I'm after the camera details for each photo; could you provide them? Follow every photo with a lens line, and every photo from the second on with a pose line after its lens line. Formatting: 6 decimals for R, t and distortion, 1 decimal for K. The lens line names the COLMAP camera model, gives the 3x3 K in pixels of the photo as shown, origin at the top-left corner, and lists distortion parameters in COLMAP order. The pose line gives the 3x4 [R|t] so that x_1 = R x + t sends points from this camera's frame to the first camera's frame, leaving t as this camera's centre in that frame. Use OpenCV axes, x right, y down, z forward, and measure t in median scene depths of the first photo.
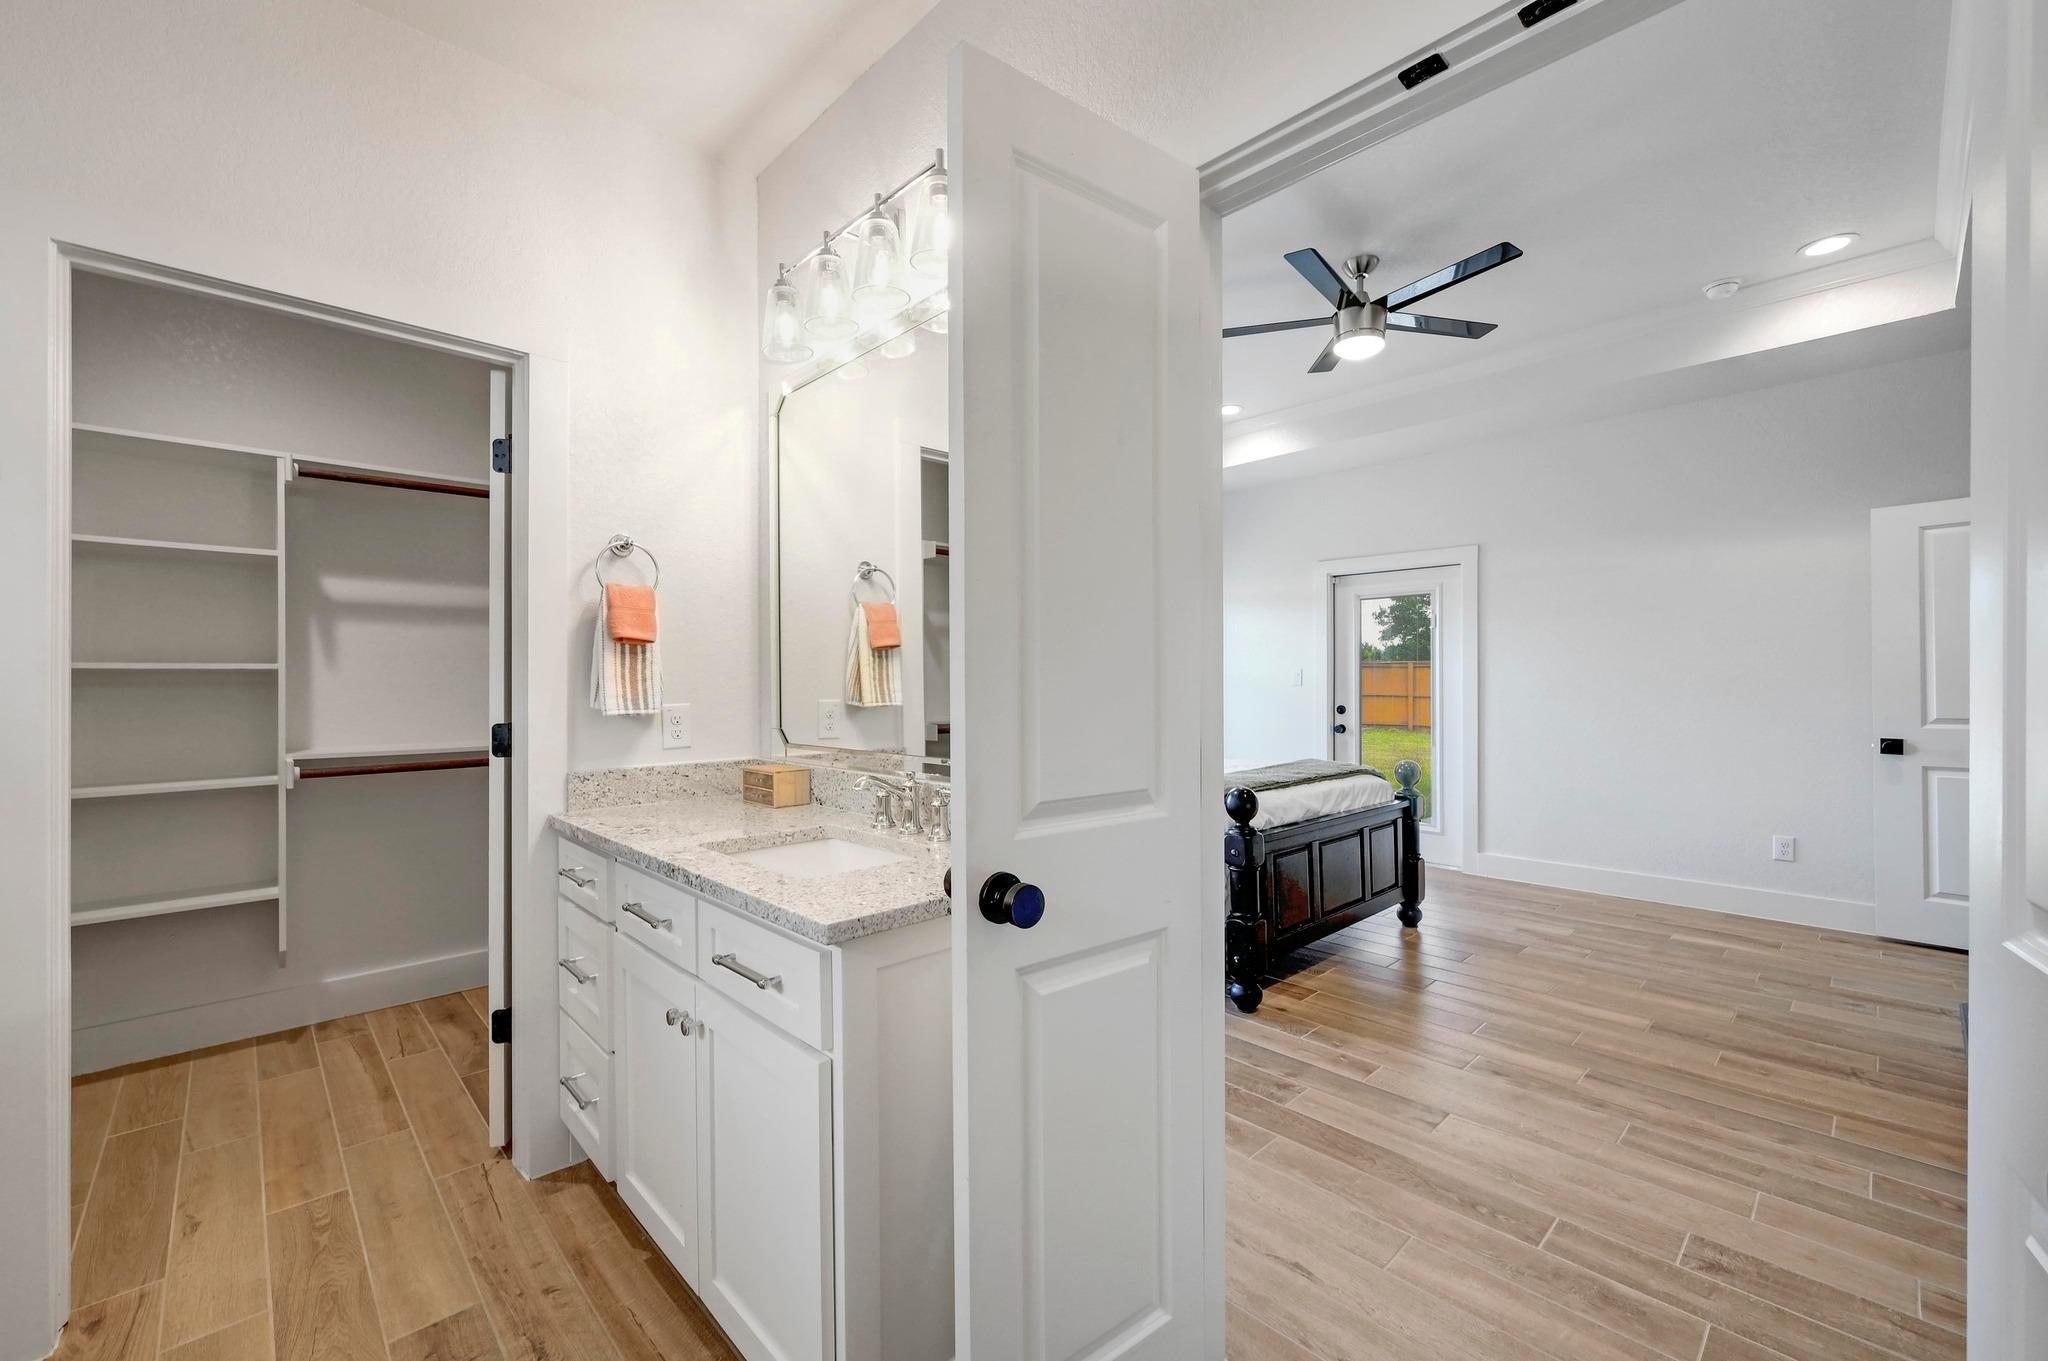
lens RADIAL K [[829.2, 0, 1028.4], [0, 829.2, 678.3], [0, 0, 1]] dist [-0.001117, 0.000049]
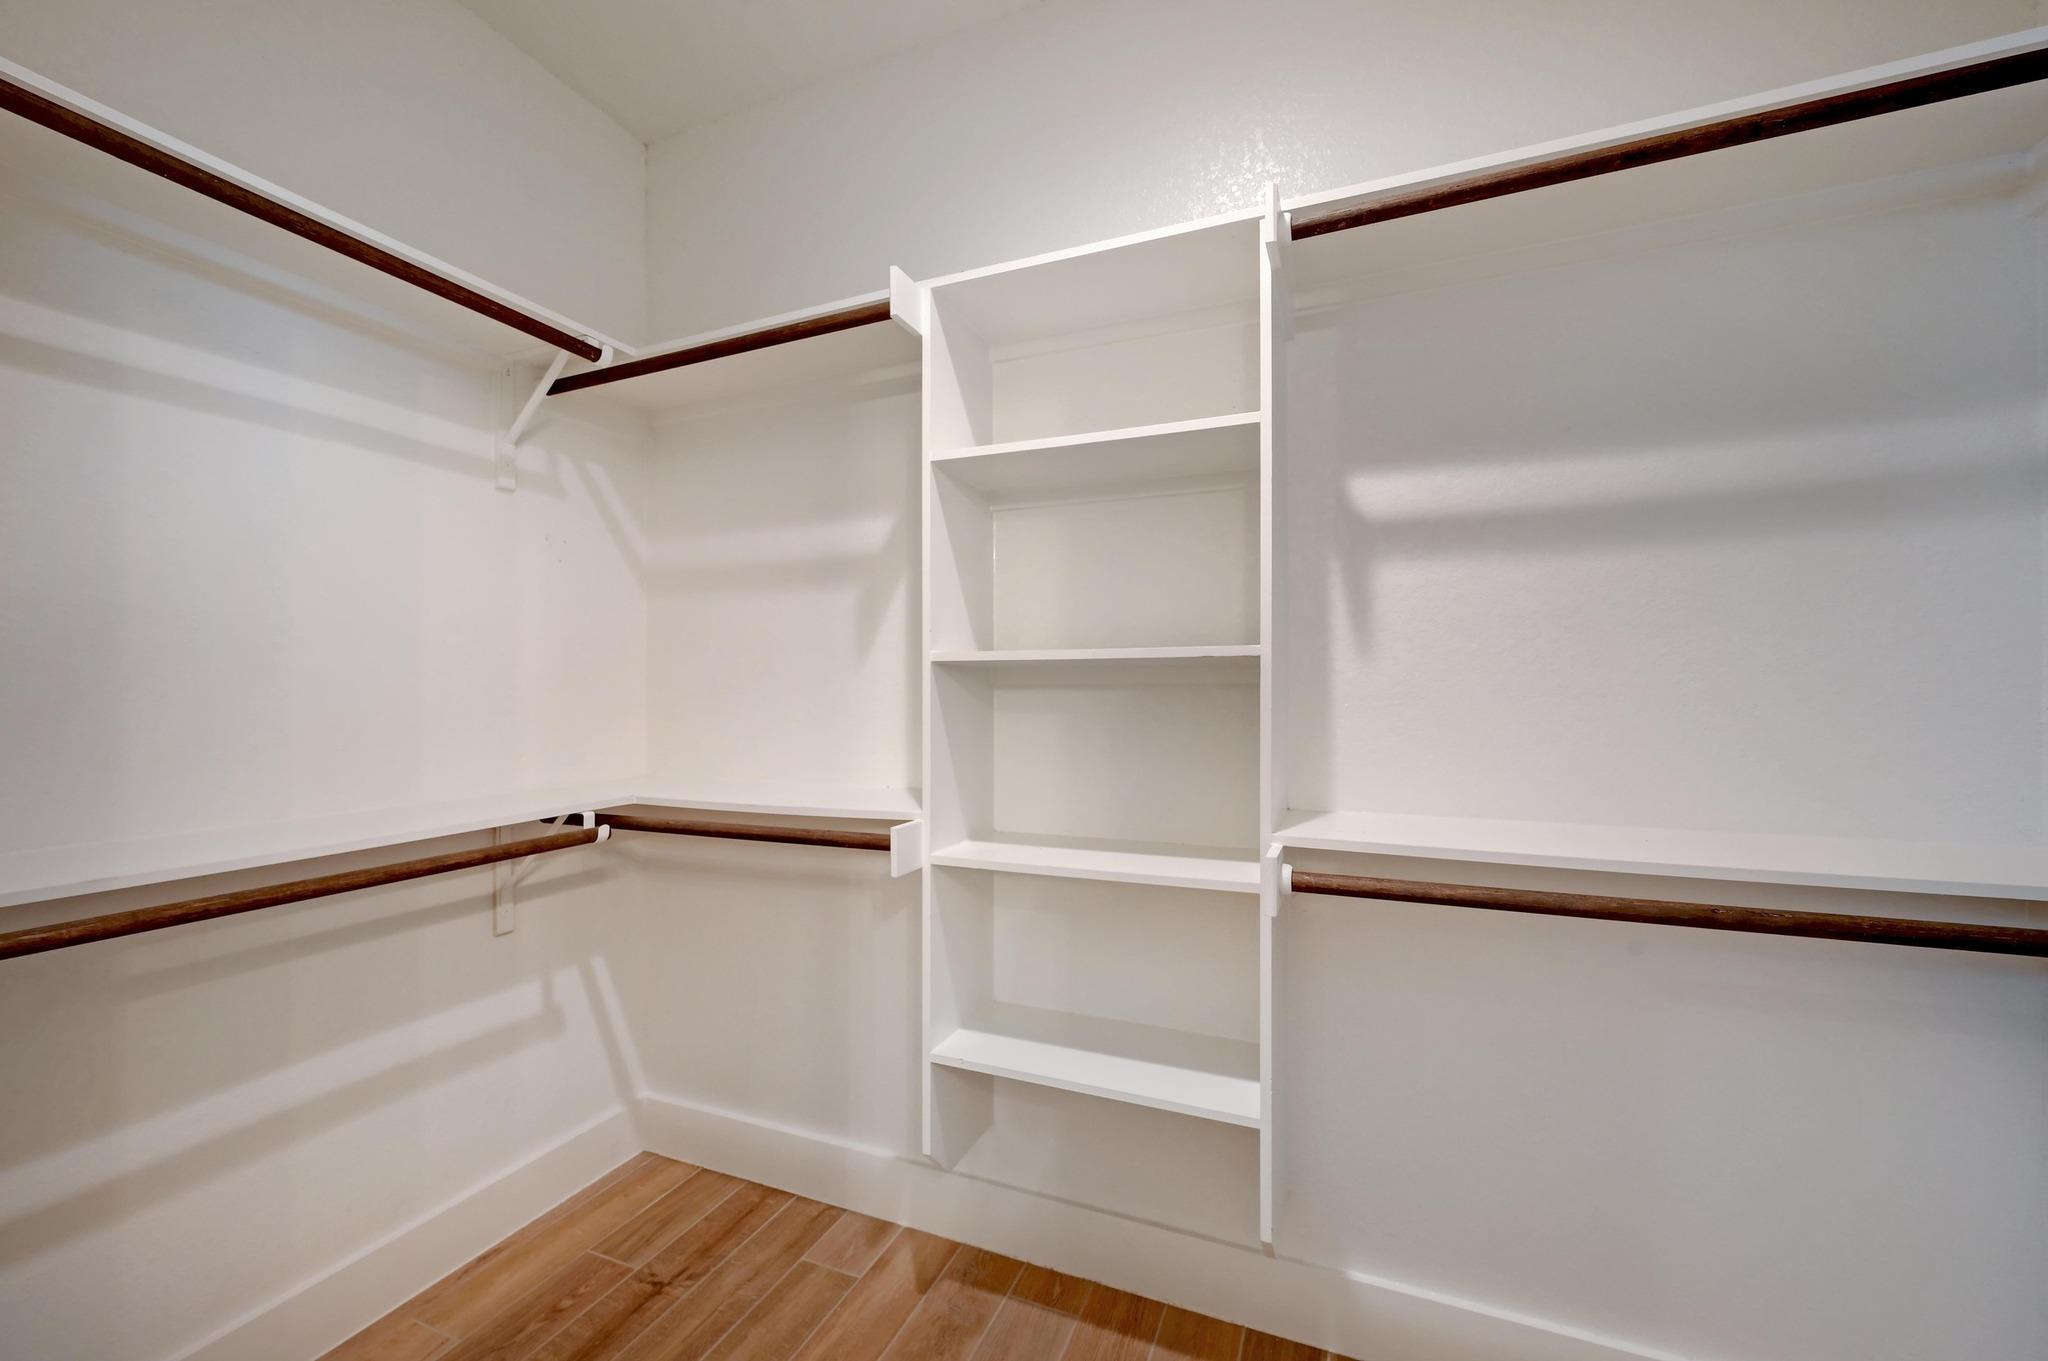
lens RADIAL K [[829.2, 0, 1014.9], [0, 829.2, 684.6], [0, 0, 1]] dist [-0.001117, 0.000049]
pose [[0.399314, 0.002754, -0.916810, -0.516394], [-0.001713, 0.999996, 0.002258, 0.005294], [0.916812, 0.000669, 0.399318, 0.672236]]
